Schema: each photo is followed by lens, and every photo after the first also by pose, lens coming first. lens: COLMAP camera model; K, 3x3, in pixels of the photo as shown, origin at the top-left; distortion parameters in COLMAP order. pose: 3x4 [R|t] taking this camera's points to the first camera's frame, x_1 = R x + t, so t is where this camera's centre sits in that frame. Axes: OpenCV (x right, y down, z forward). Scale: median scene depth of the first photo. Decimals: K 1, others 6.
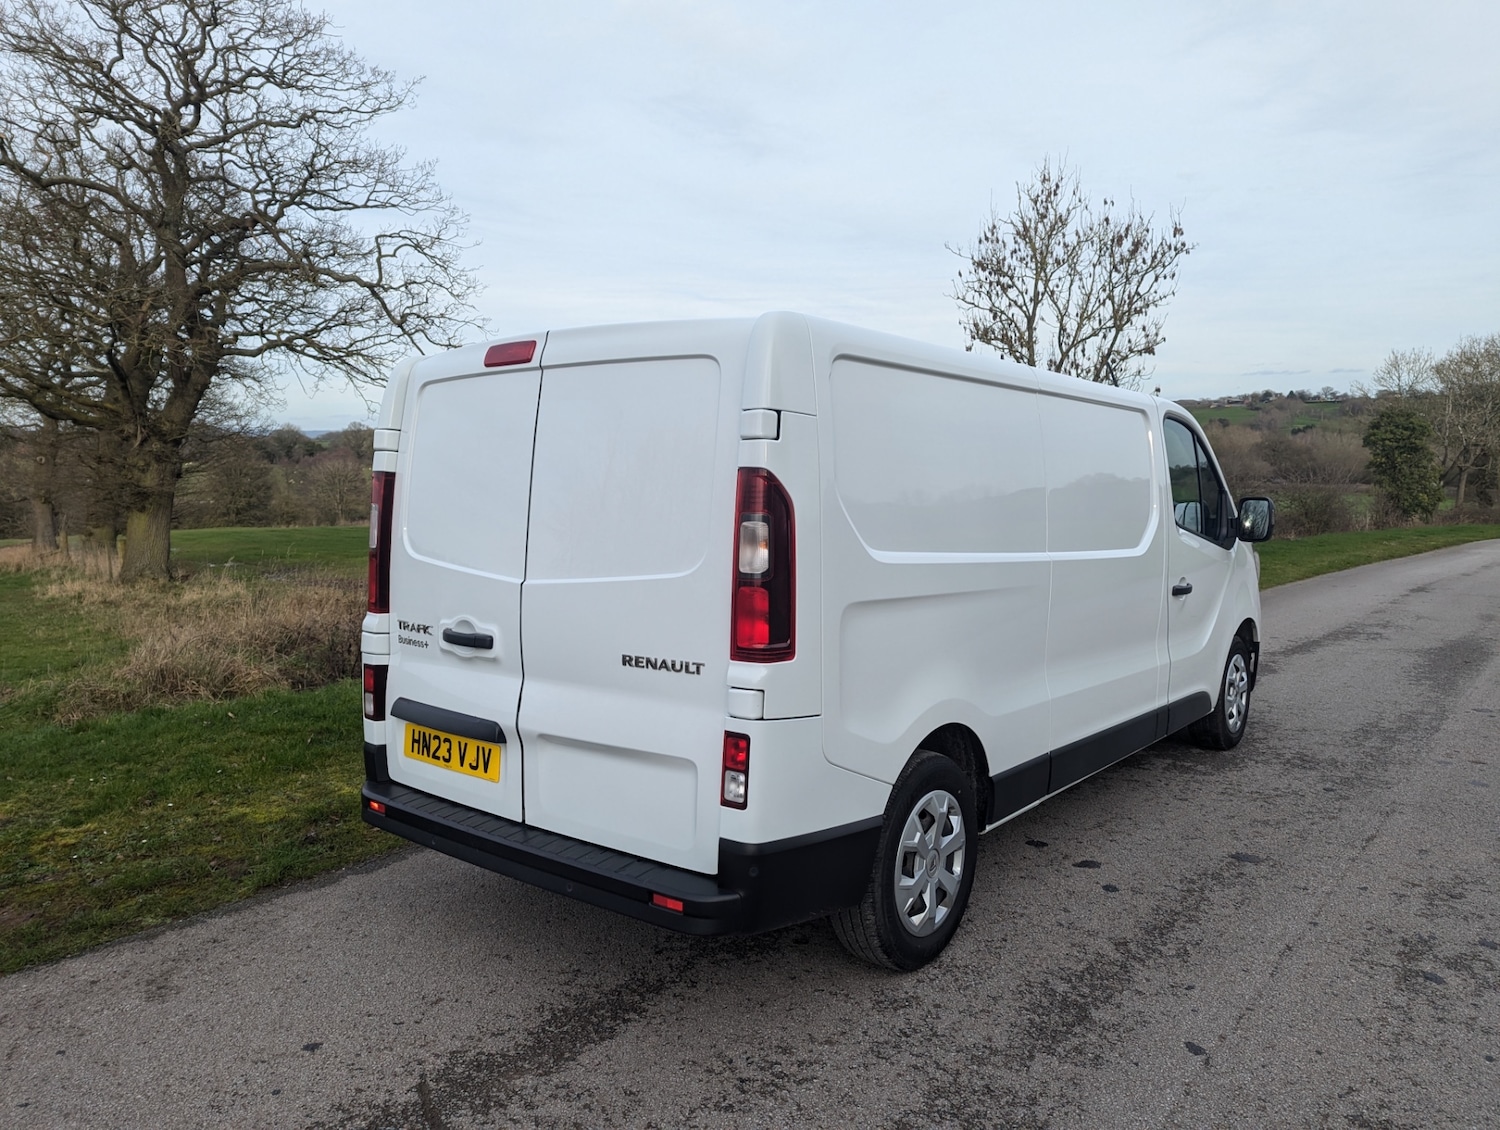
lens RADIAL K [[1052.8, 0, 752.2], [0, 1052.8, 563.7], [0, 0, 1]] dist [0.067285, -0.053501]
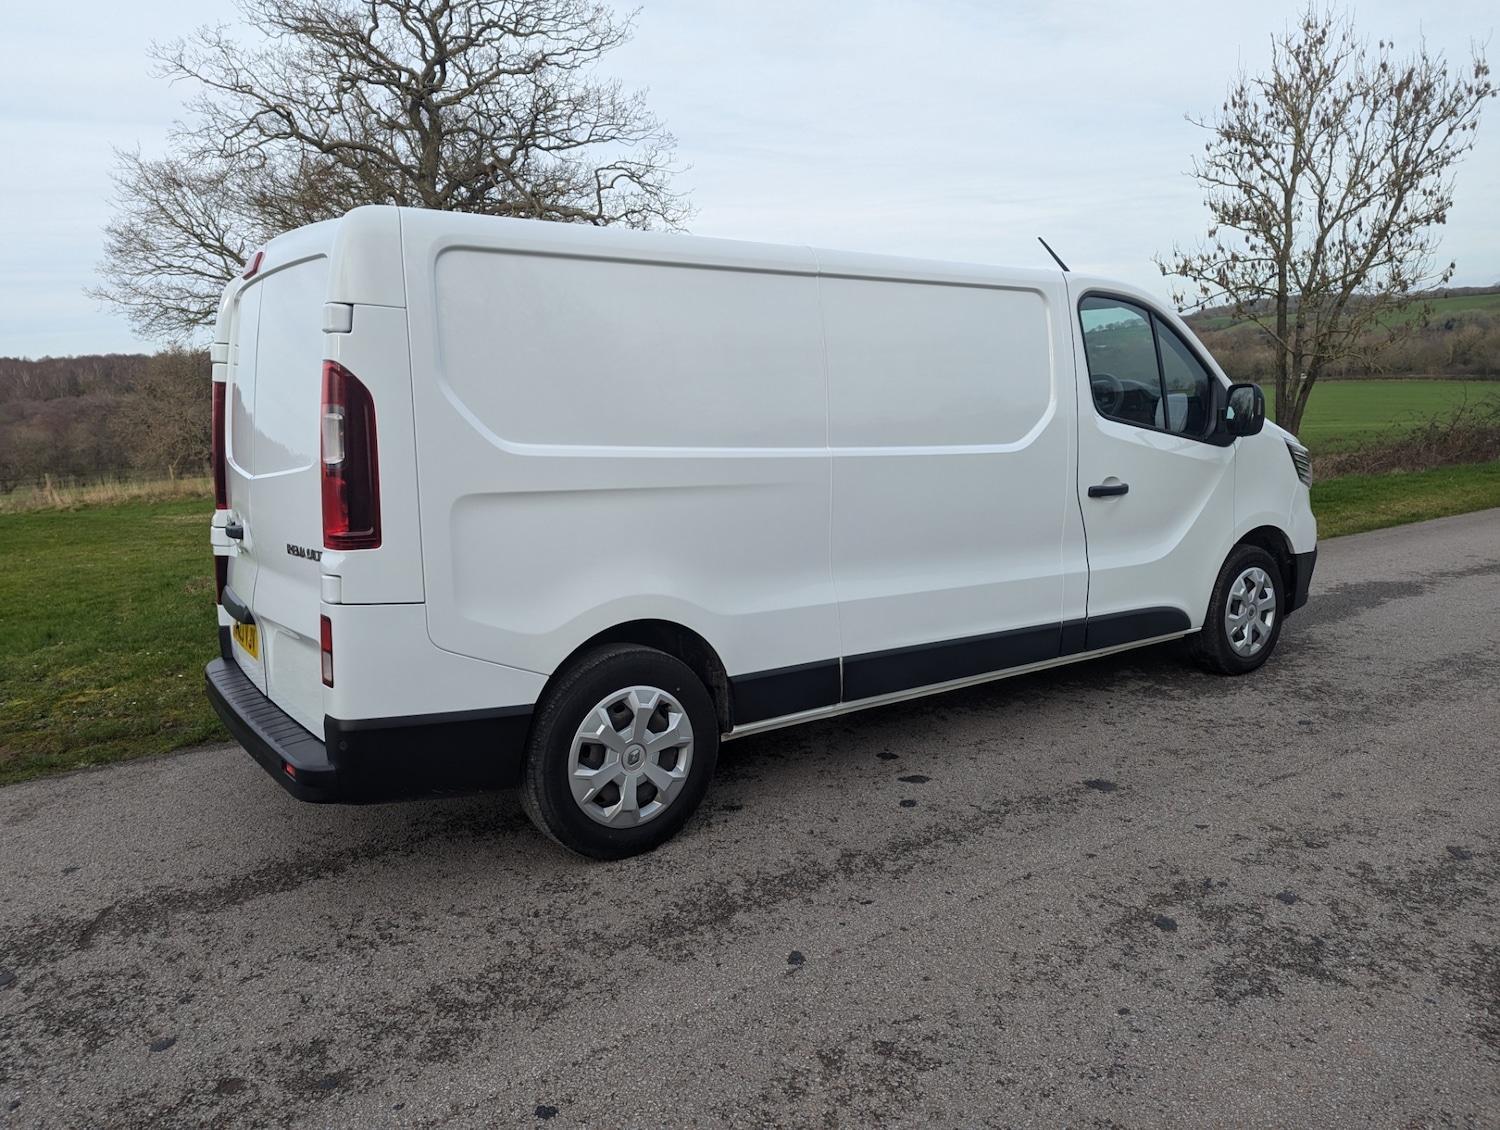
lens RADIAL K [[1052.8, 0, 730.5], [0, 1052.8, 544.4], [0, 0, 1]] dist [0.067285, -0.053501]
pose [[0.957536, 0.010012, -0.288141, 0.375423], [0.006834, 0.998328, 0.057398, 0.017007], [0.288234, -0.056930, 0.955866, 0.058092]]
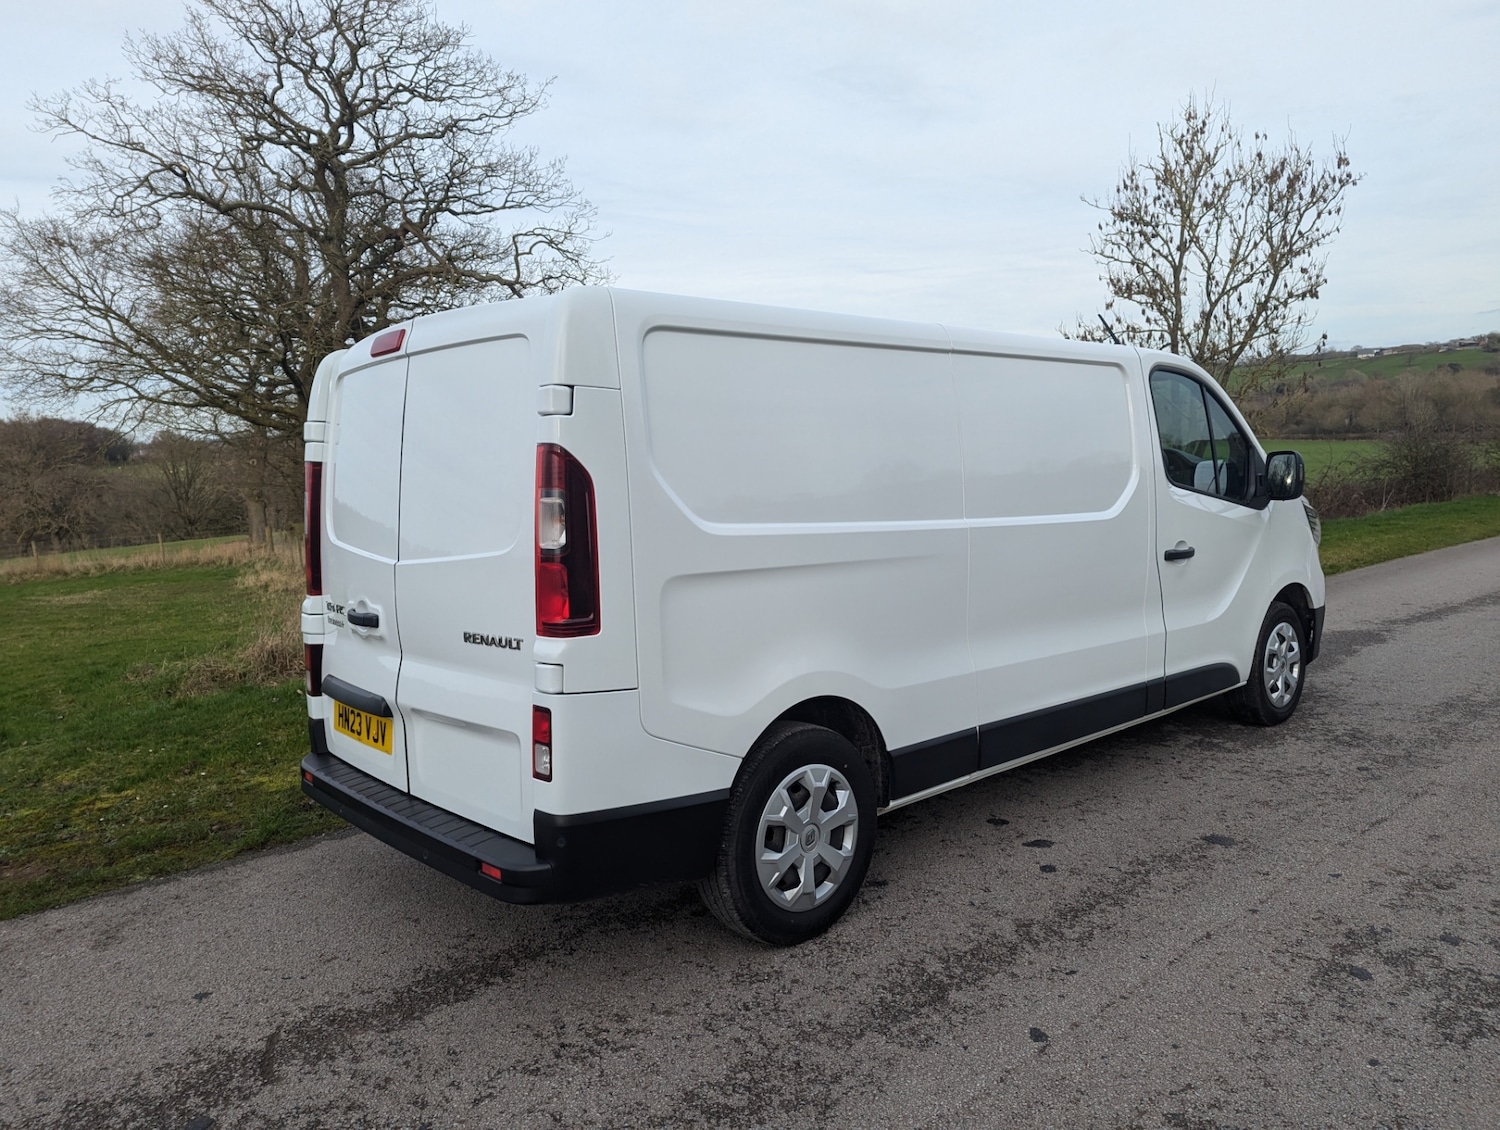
lens RADIAL K [[1052.8, 0, 752.3], [0, 1052.8, 563.9], [0, 0, 1]] dist [0.067285, -0.053501]
pose [[0.985921, -0.023951, -0.165490, 0.197572], [0.027485, 0.999440, 0.019098, 0.005011], [0.164940, -0.023377, 0.986027, 0.018583]]
